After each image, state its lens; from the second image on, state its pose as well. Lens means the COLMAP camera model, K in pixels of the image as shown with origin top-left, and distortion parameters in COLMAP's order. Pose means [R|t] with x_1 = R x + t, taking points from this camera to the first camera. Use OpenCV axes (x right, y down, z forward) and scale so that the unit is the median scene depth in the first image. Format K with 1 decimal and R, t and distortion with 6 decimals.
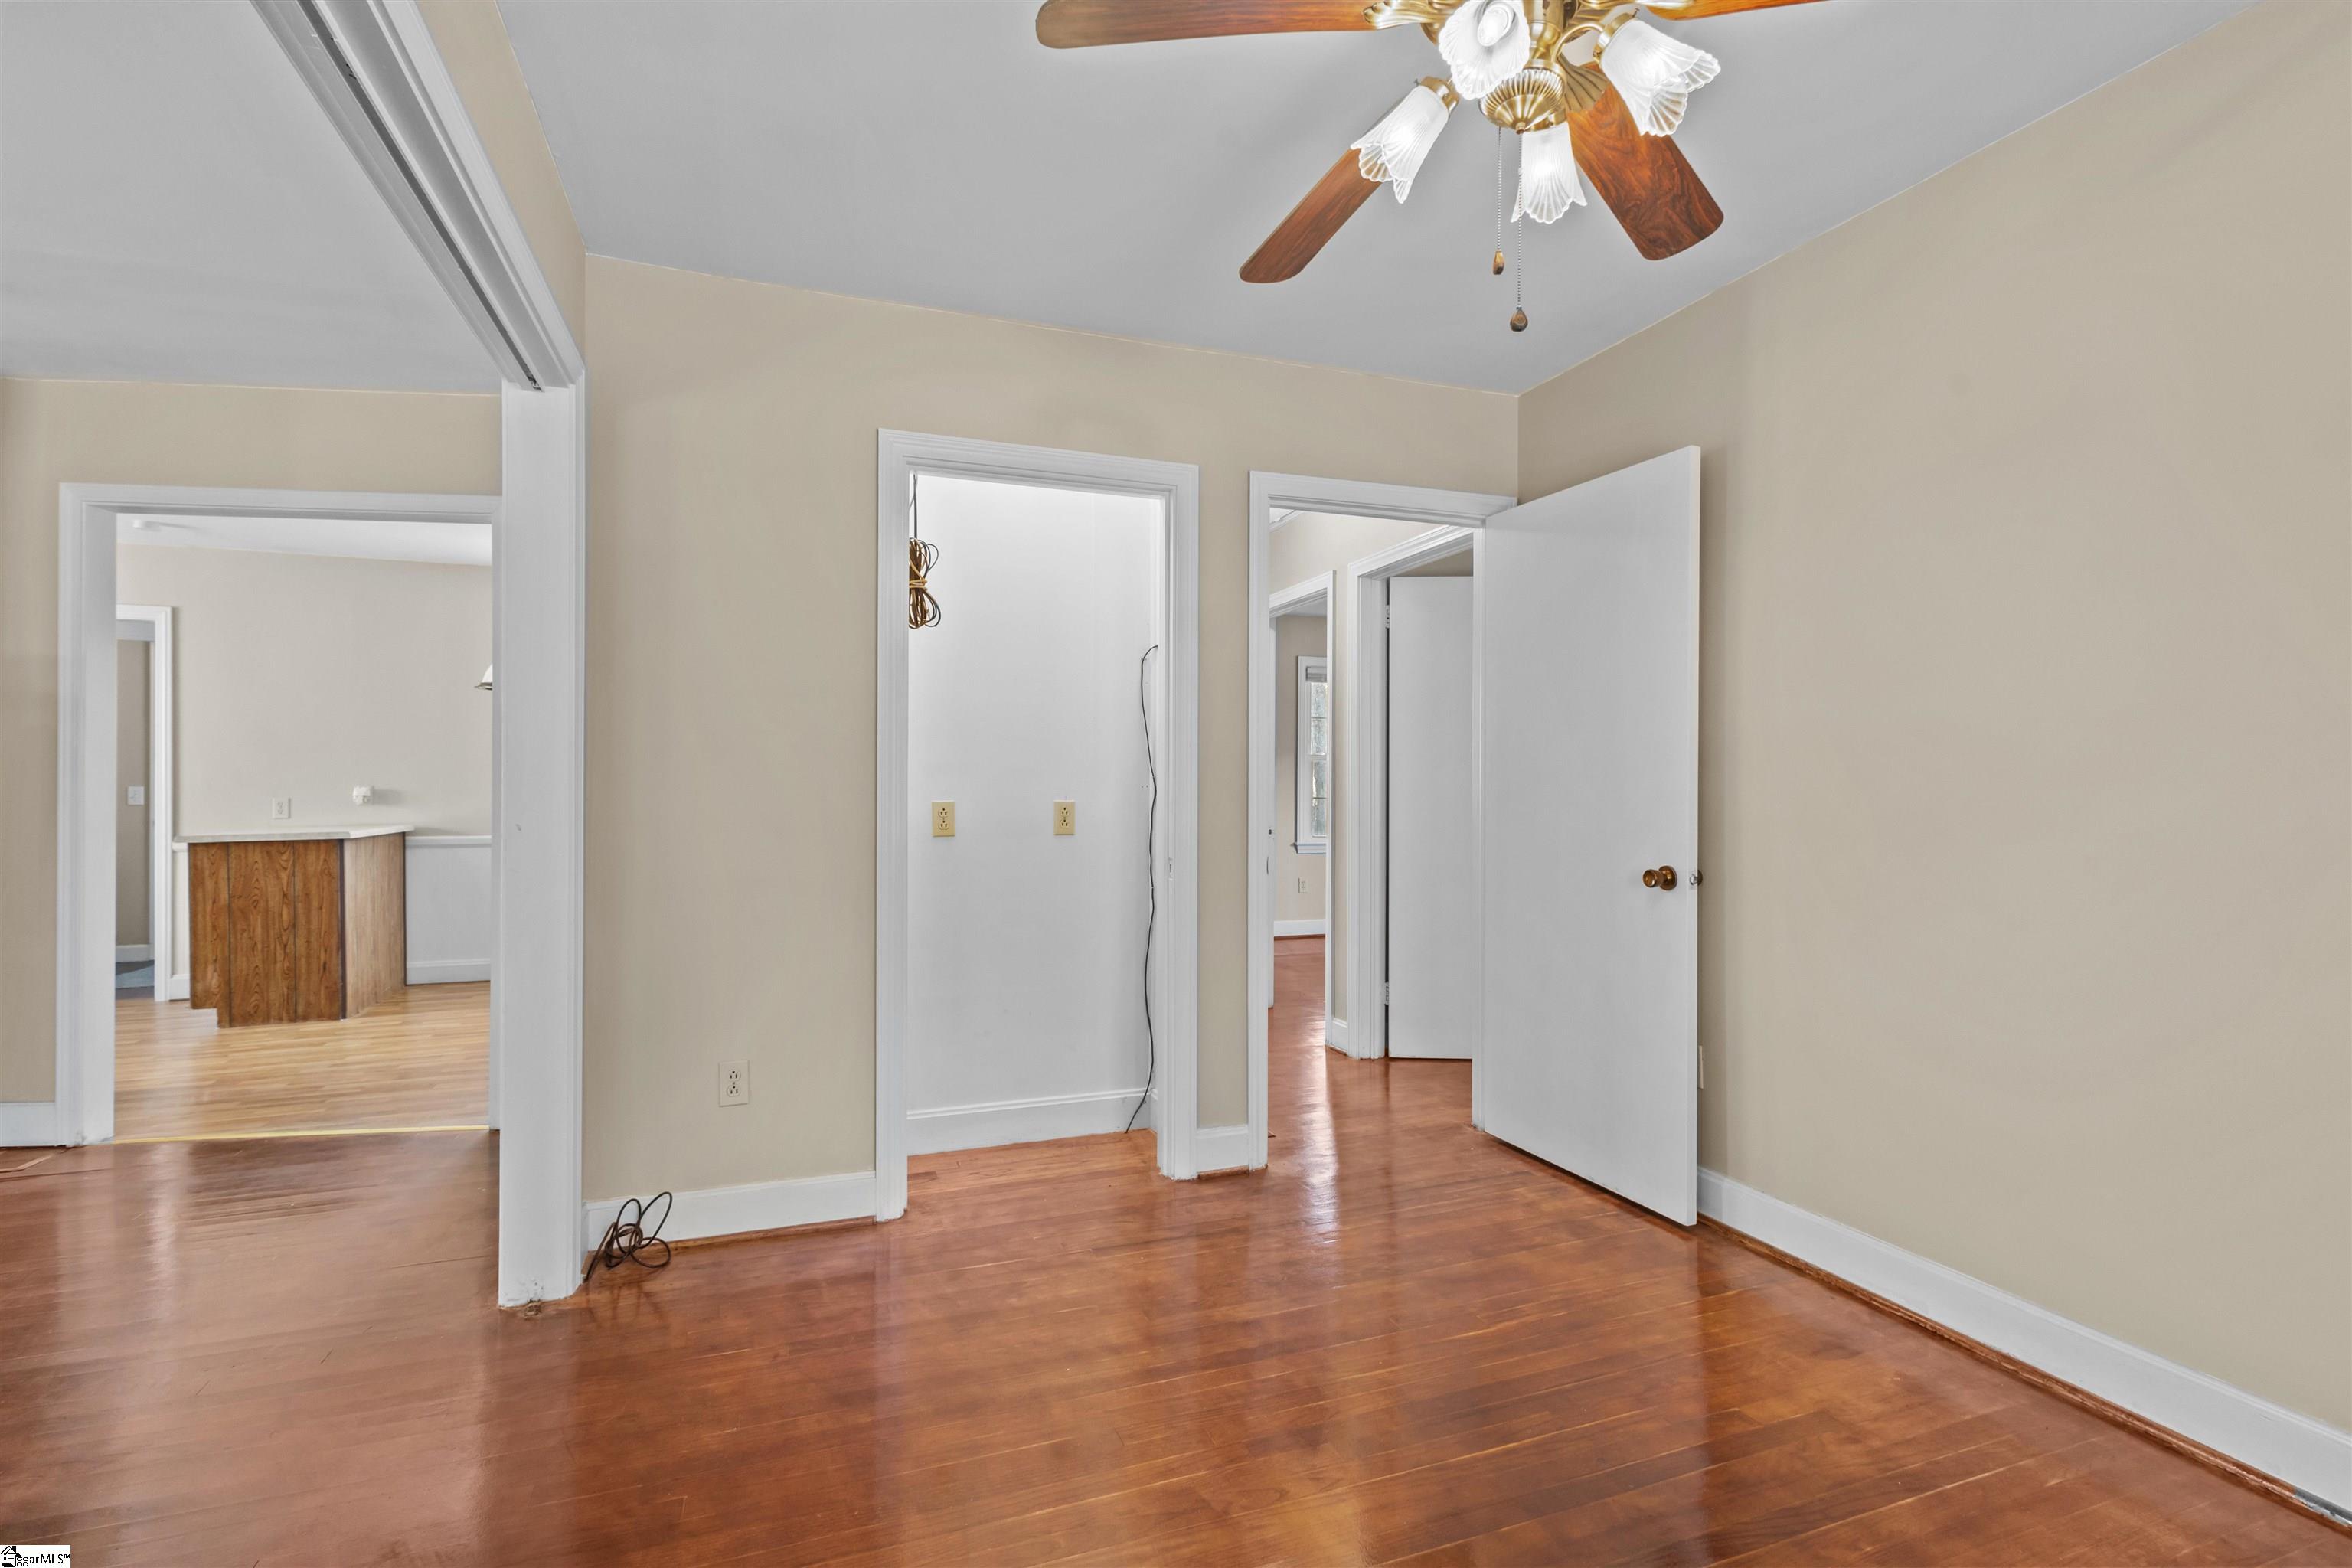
lens RADIAL K [[1079.9, 0, 1176.0], [0, 1079.9, 784.0], [0, 0, 1]] dist [0.007718, 0.000568]
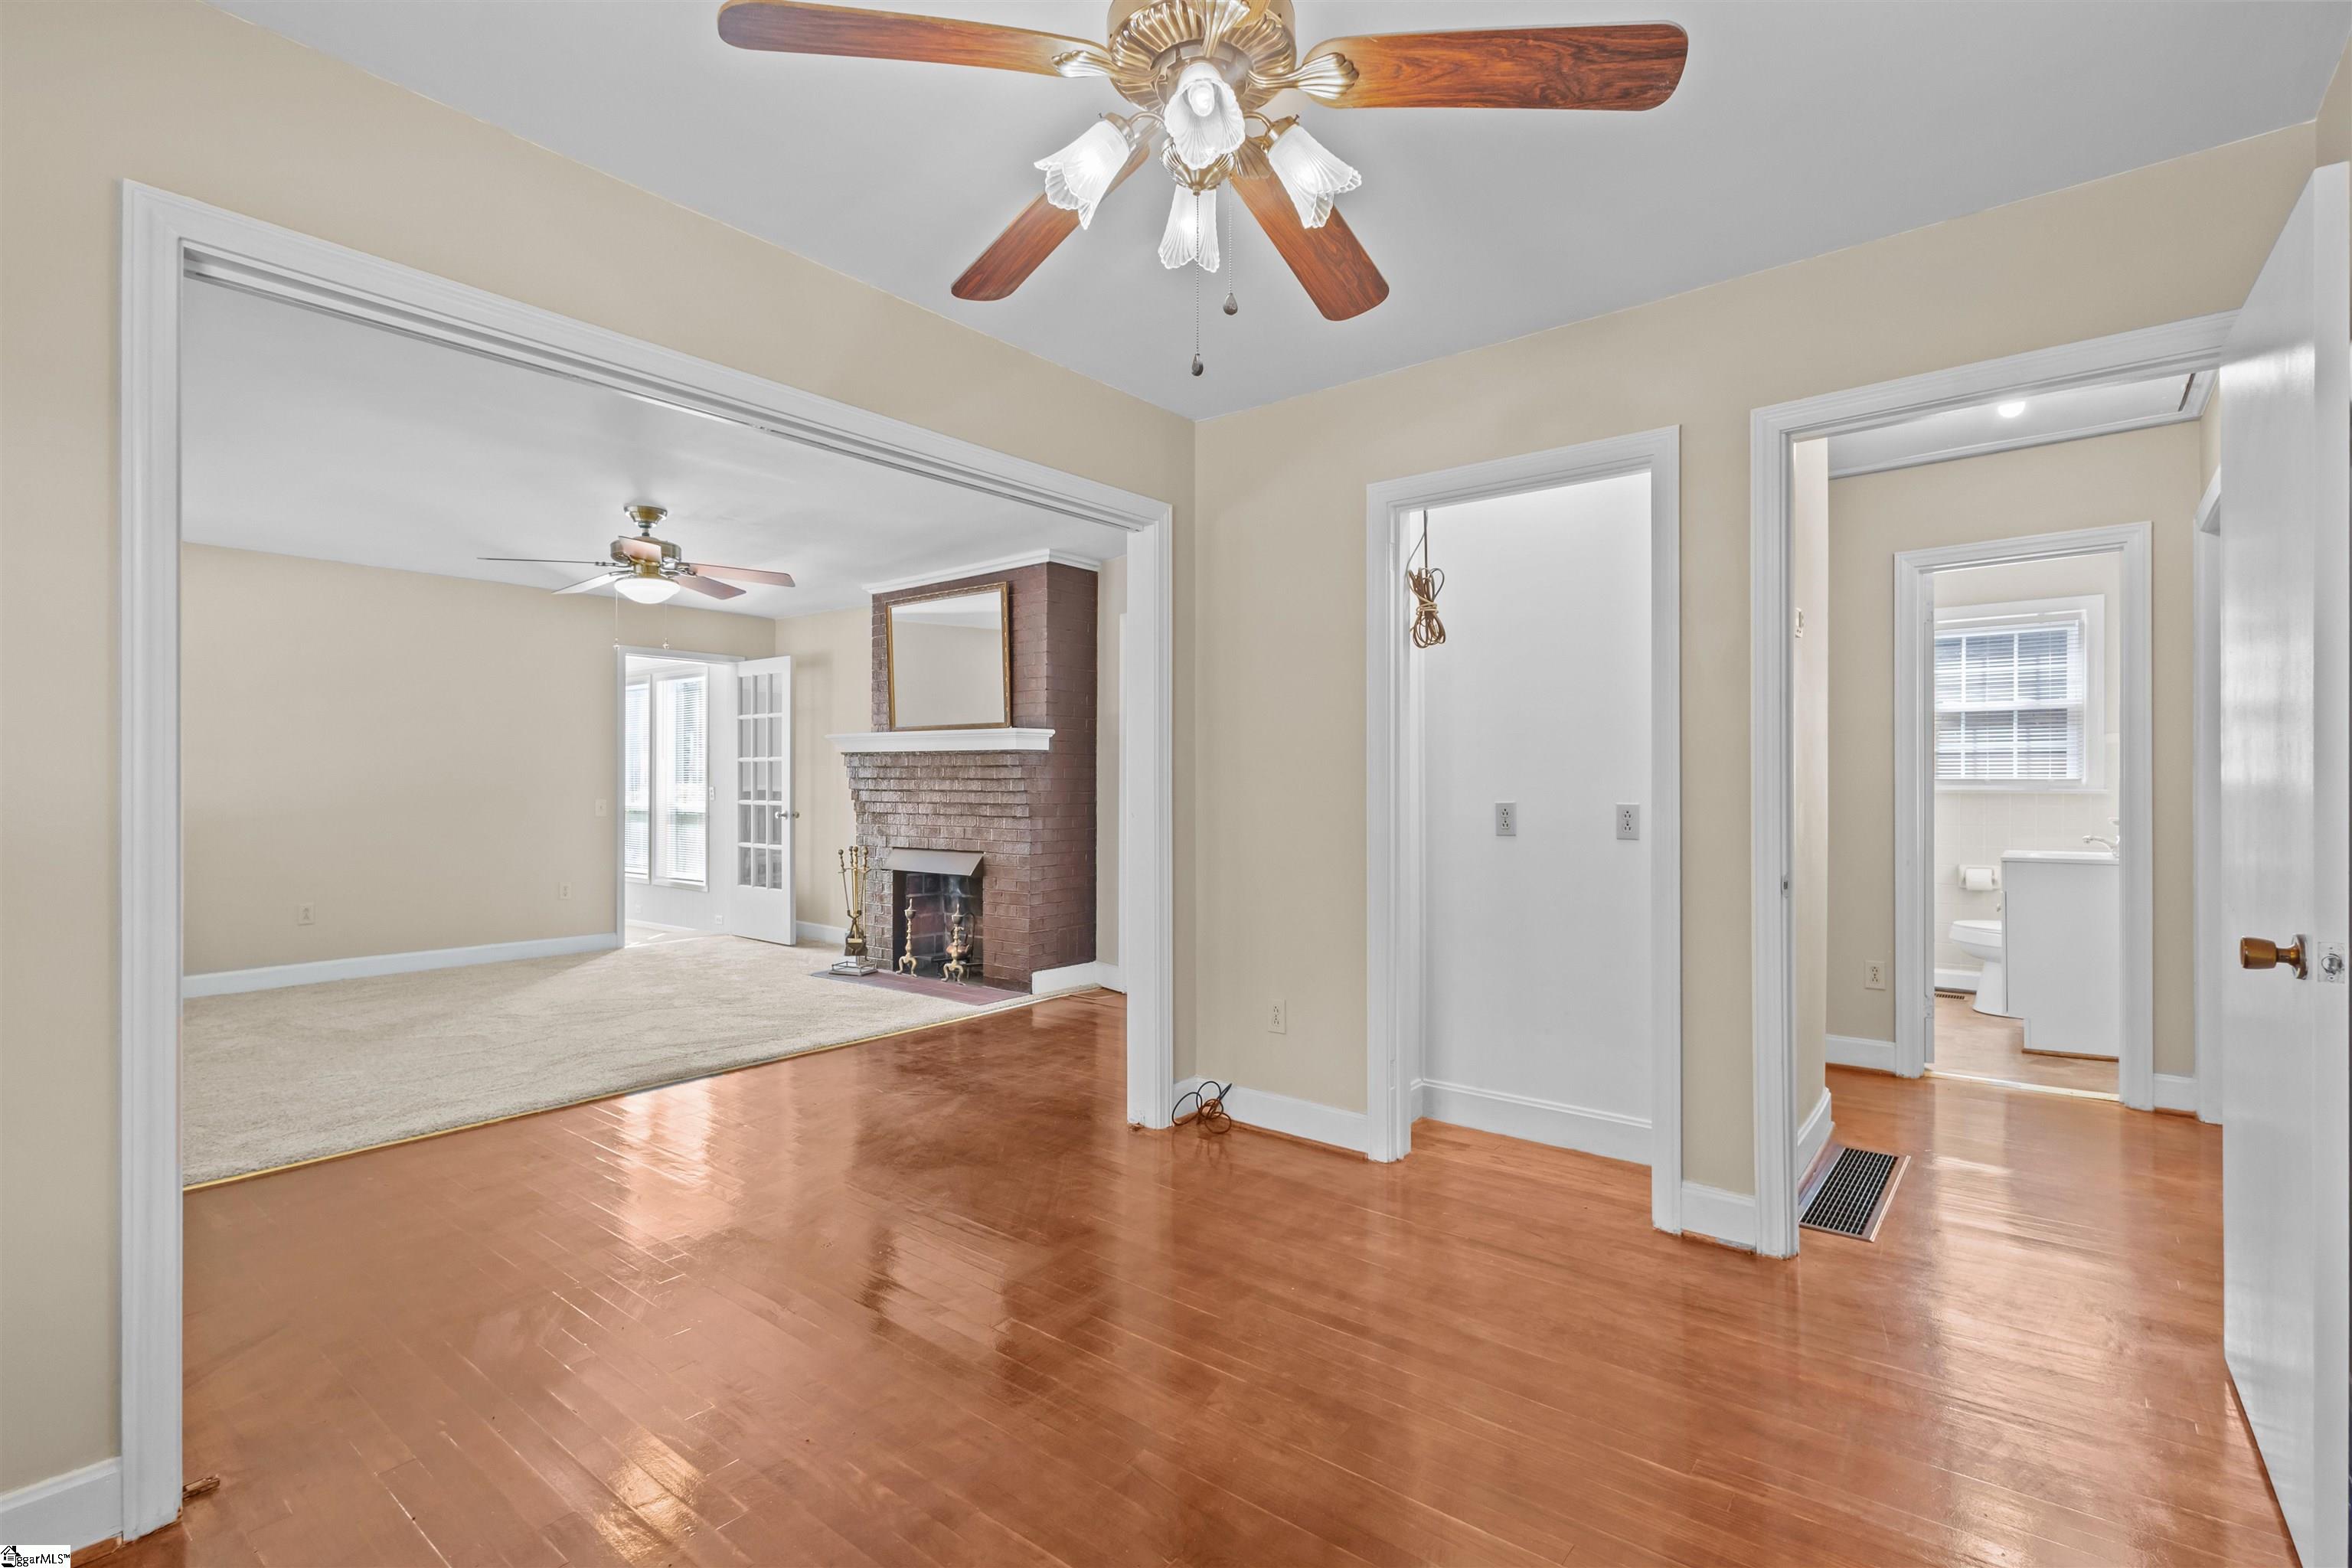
lens RADIAL K [[1081.0, 0, 1167.8], [0, 1081.0, 777.5], [0, 0, 1]] dist [0.008299, -0.000596]
pose [[0.511112, -0.006599, -0.859489, 0.334811], [0.002404, 0.999978, -0.006248, -0.001508], [0.859511, 0.001128, 0.511116, 0.113617]]
